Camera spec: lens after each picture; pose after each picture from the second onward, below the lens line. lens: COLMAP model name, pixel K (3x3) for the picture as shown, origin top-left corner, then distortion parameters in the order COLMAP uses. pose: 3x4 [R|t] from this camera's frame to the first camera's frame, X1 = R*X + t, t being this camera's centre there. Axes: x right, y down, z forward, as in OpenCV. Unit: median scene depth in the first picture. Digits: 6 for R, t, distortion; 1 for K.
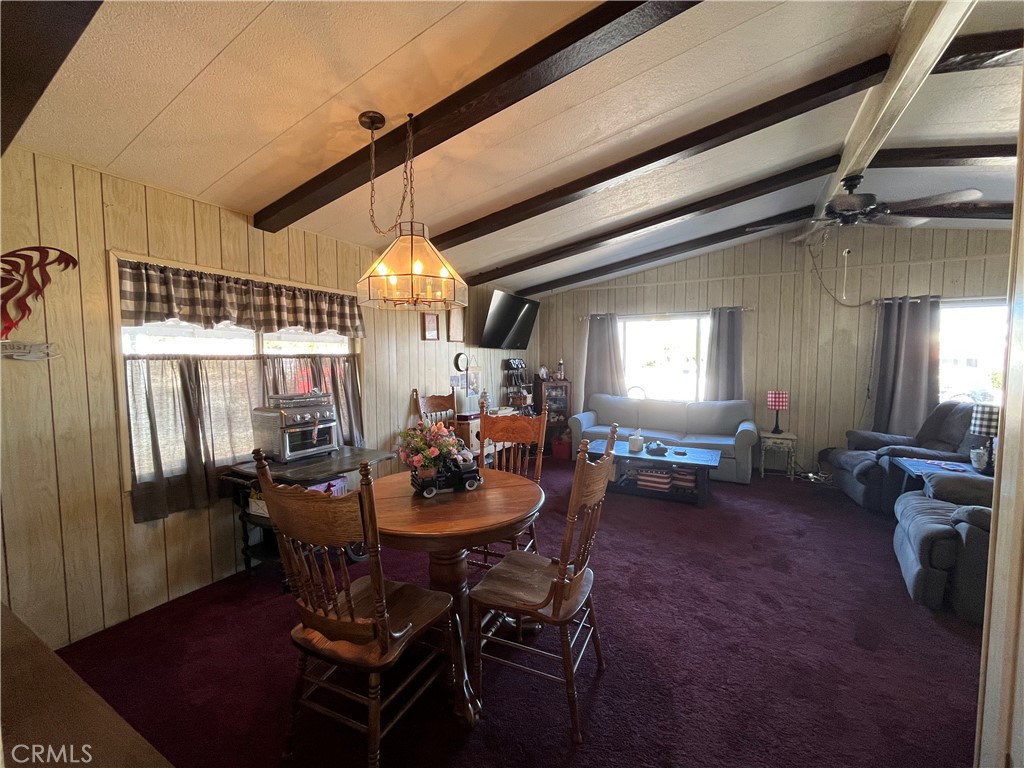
lens RADIAL K [[416.5, 0, 512.0], [0, 416.5, 384.0], [0, 0, 1]] dist [-0.003063, 0.000041]
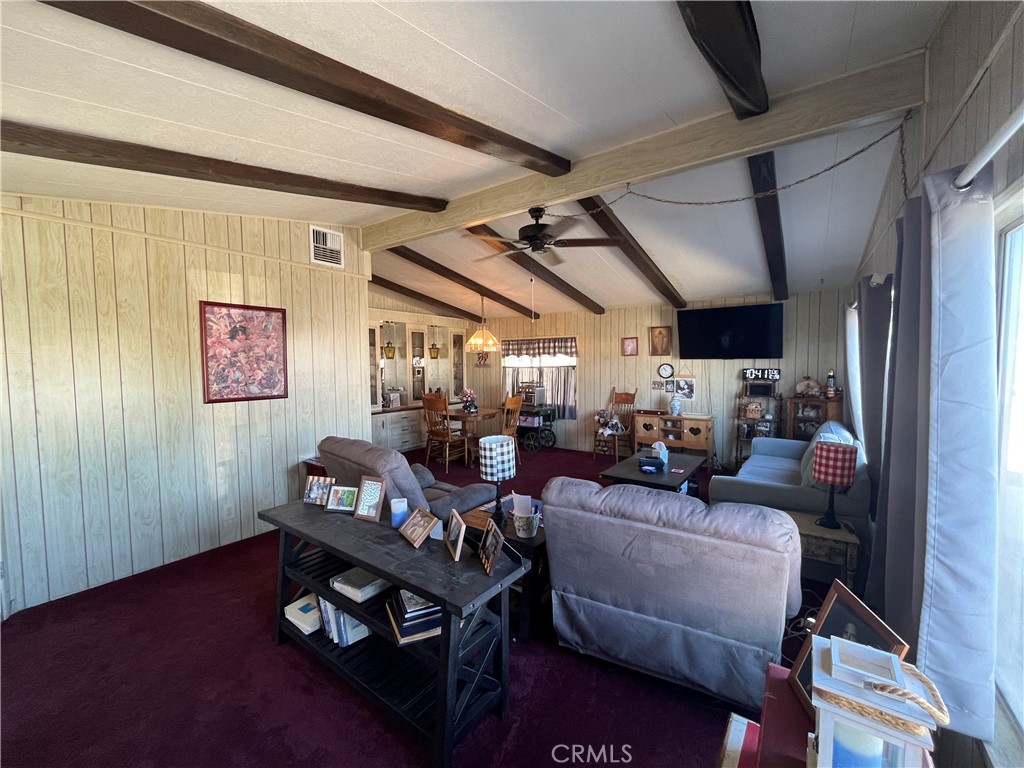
lens RADIAL K [[416.5, 0, 512.0], [0, 416.5, 384.0], [0, 0, 1]] dist [-0.003063, 0.000041]
pose [[-0.124993, 0.062528, -0.990185, 1.847637], [-0.046117, 0.996567, 0.068752, -0.121393], [0.991085, 0.054258, -0.121681, 1.079115]]
